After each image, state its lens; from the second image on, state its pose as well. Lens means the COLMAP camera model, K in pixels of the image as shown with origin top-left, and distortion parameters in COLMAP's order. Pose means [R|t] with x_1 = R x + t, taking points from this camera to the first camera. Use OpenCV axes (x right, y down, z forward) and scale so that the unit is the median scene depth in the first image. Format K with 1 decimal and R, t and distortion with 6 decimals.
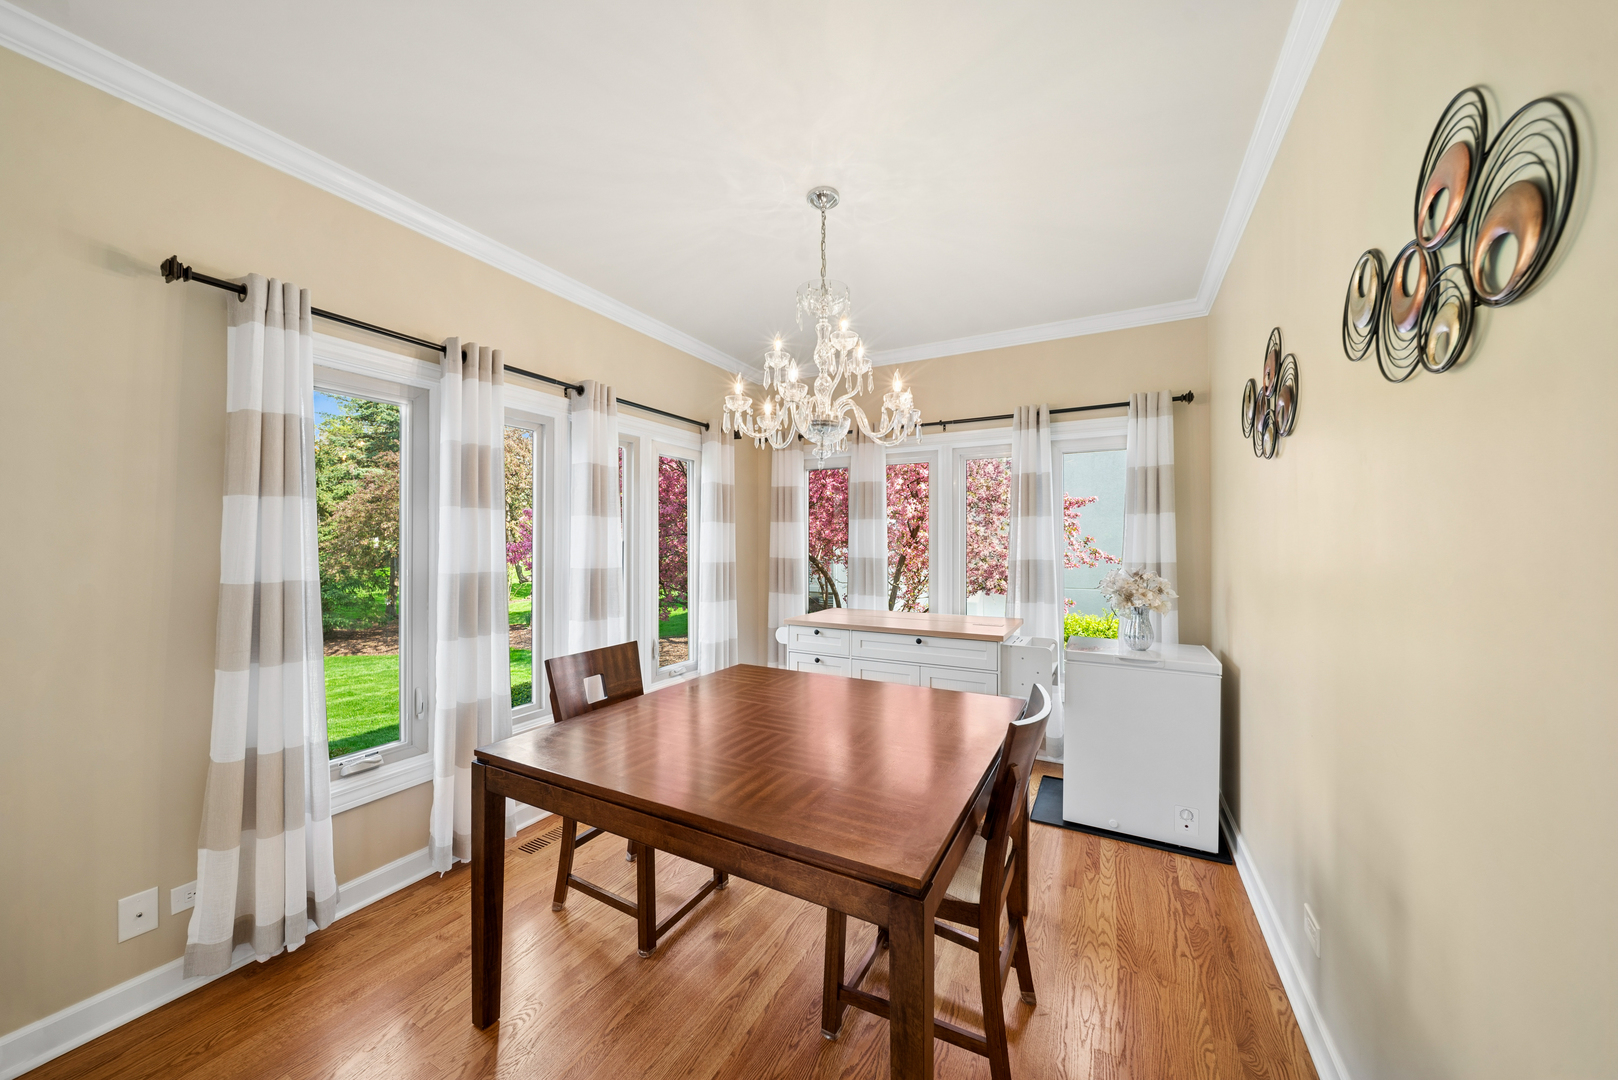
lens RADIAL K [[573.2, 0, 804.2], [0, 573.2, 542.2], [0, 0, 1]] dist [-0.001532, -0.000288]
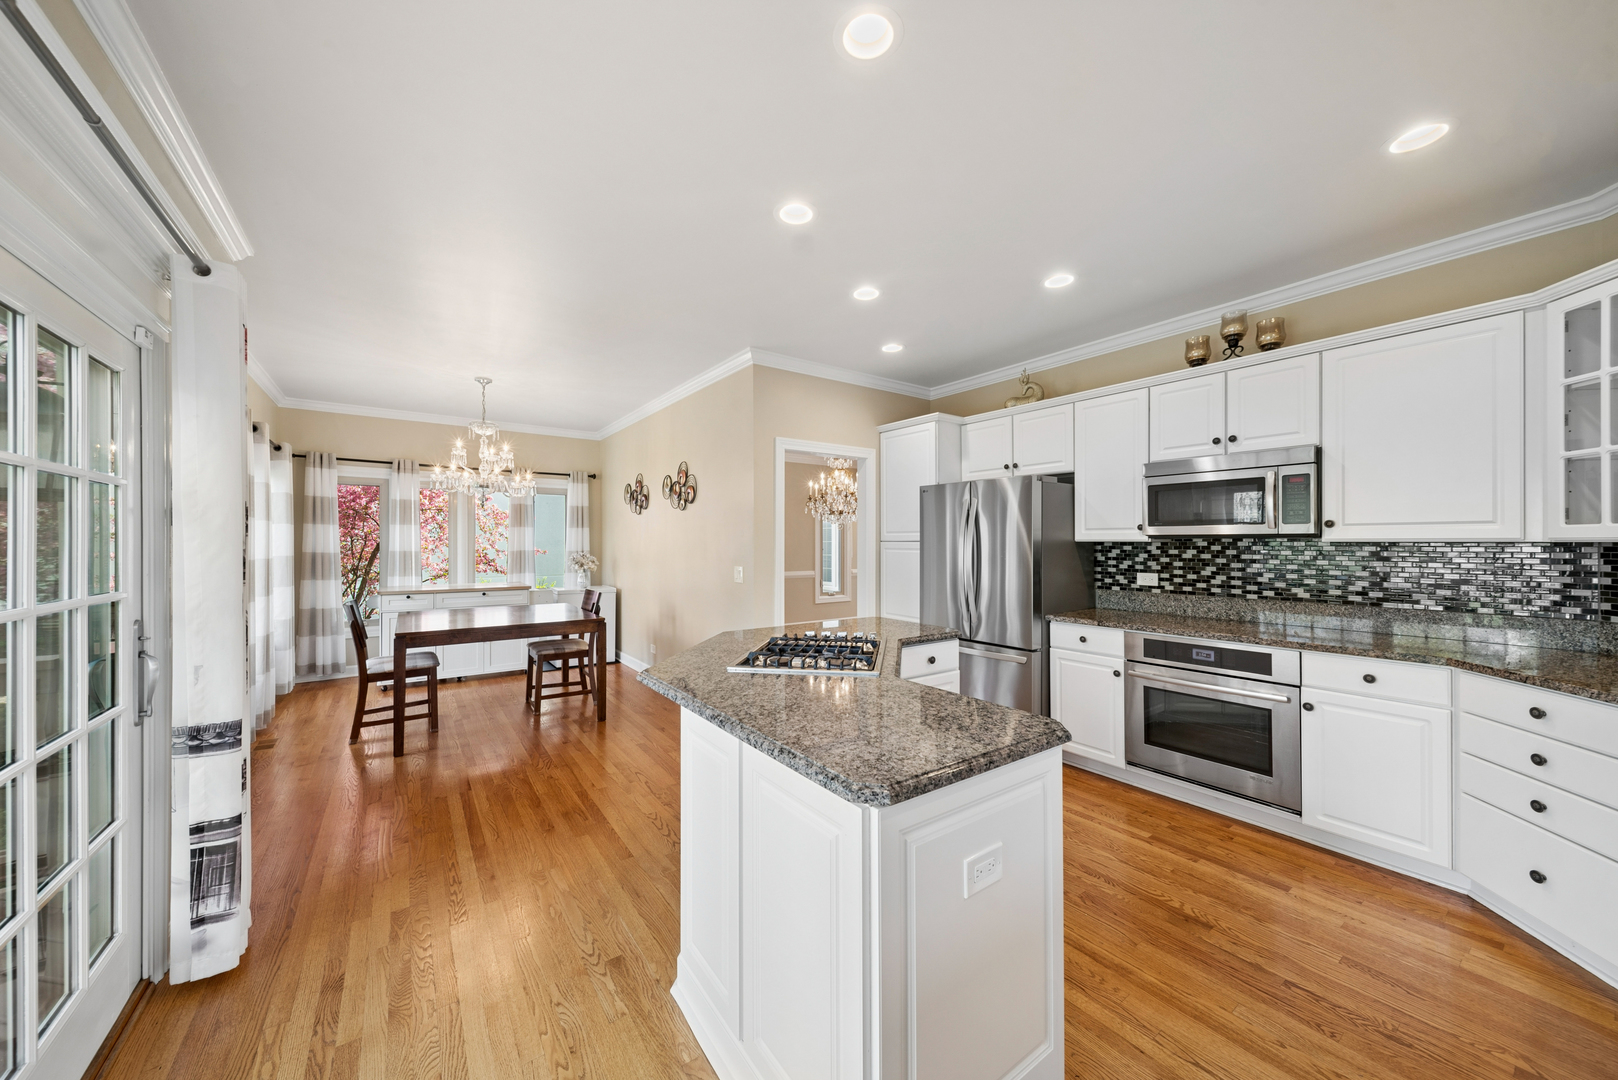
lens RADIAL K [[573.2, 0, 819.3], [0, 573.2, 543.9], [0, 0, 1]] dist [-0.001532, -0.000288]
pose [[0.435420, 0.004021, 0.900218, -1.413621], [-0.005132, 0.999985, -0.001984, 0.012387], [-0.900213, -0.003756, 0.435434, -1.121086]]
